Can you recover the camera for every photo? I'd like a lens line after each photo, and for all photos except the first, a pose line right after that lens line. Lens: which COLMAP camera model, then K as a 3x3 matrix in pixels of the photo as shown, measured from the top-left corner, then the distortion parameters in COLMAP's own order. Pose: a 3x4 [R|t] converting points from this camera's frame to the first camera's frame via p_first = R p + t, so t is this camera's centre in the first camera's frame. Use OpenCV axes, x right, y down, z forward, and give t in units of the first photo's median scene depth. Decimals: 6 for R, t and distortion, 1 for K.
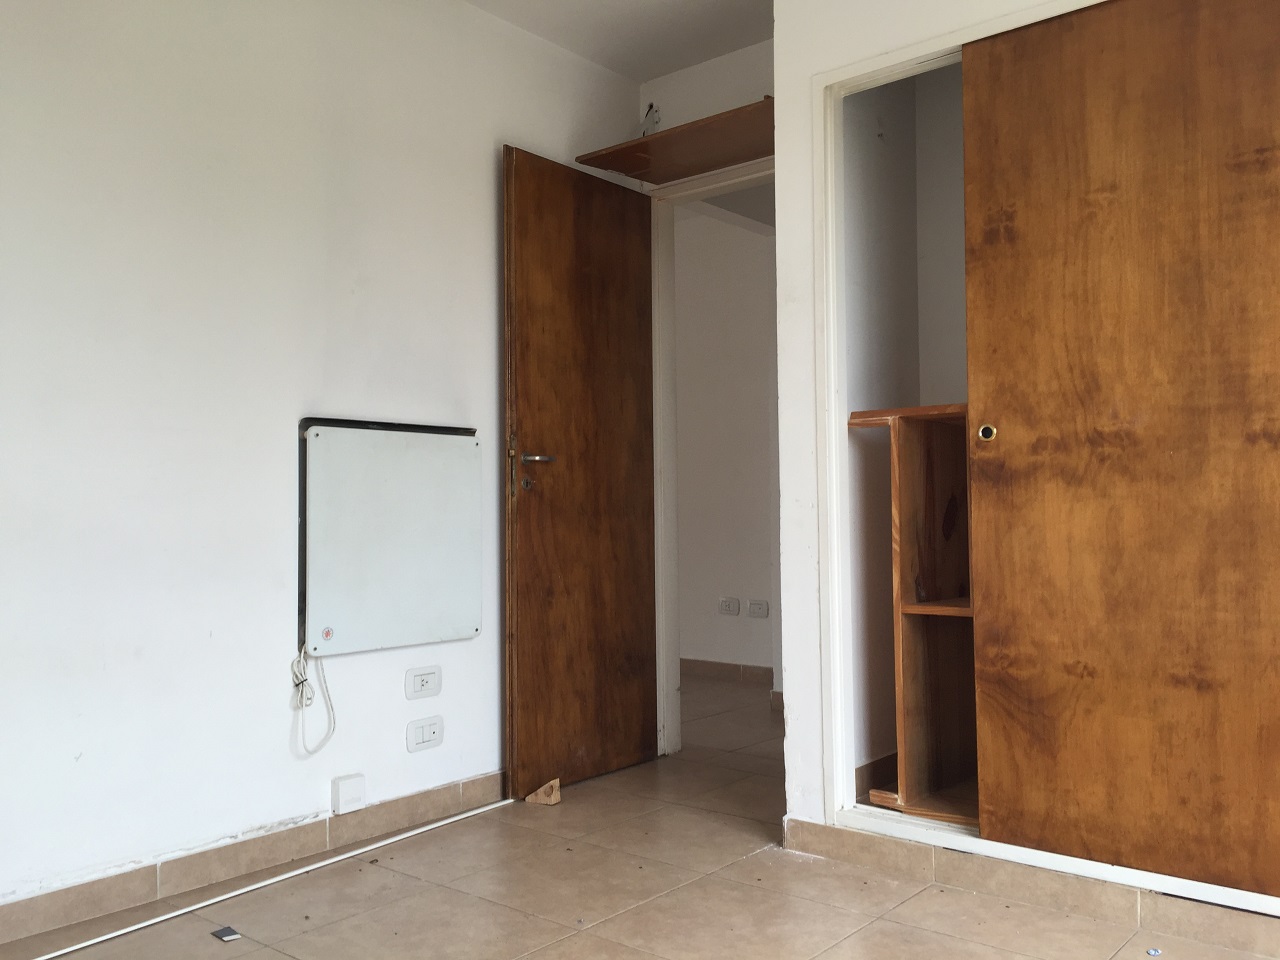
lens RADIAL K [[1087.1, 0, 632.4], [0, 1087.1, 473.5], [0, 0, 1]] dist [0.085816, -0.109788]
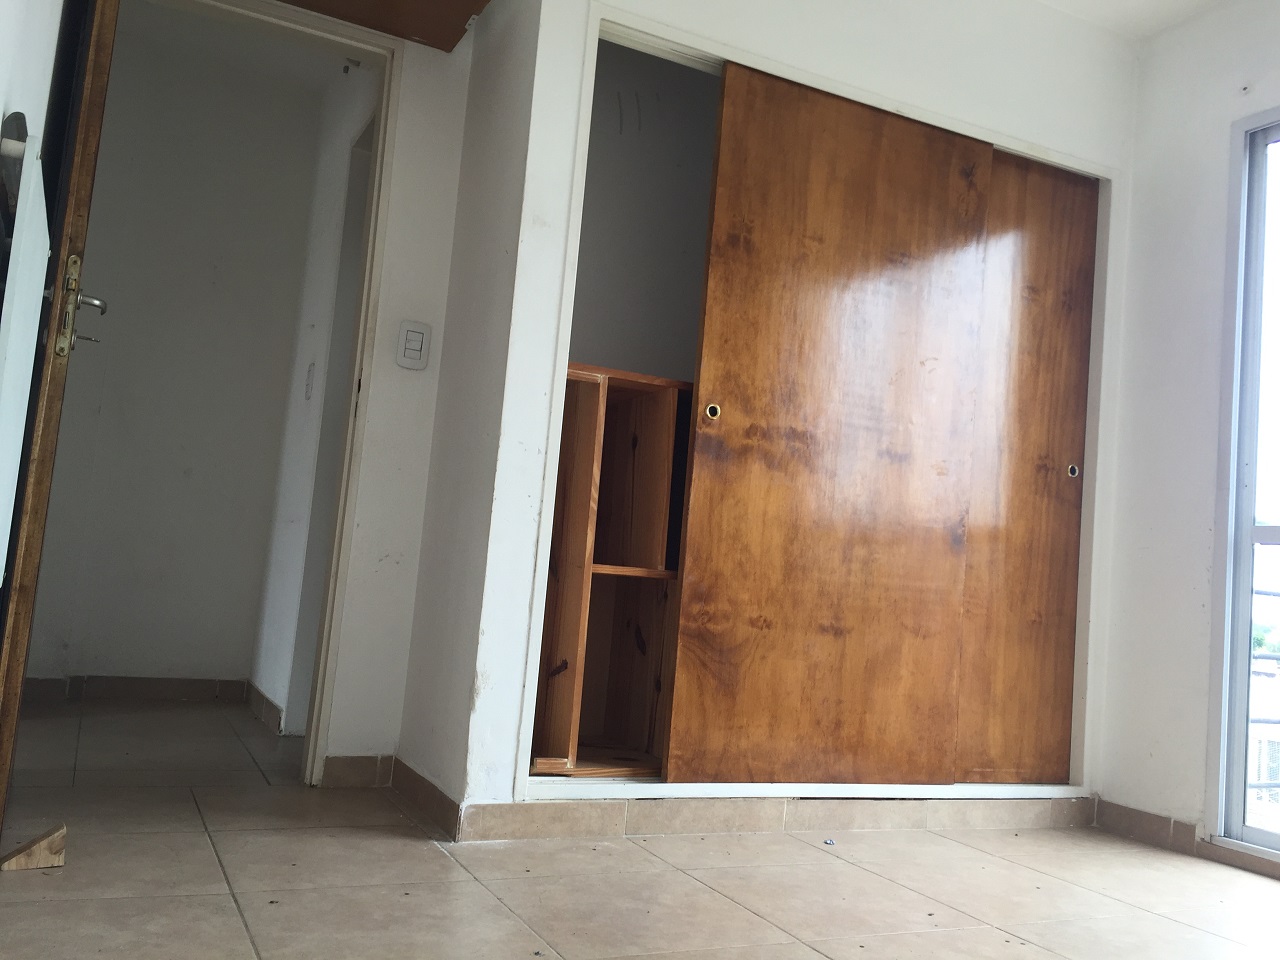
lens RADIAL K [[1087.1, 0, 638.0], [0, 1087.1, 475.3], [0, 0, 1]] dist [0.085816, -0.109788]
pose [[0.398811, 0.130533, 0.907696, -0.716483], [-0.121659, 0.988599, -0.088714, 0.137090], [-0.908927, -0.075049, 0.410145, 0.629576]]
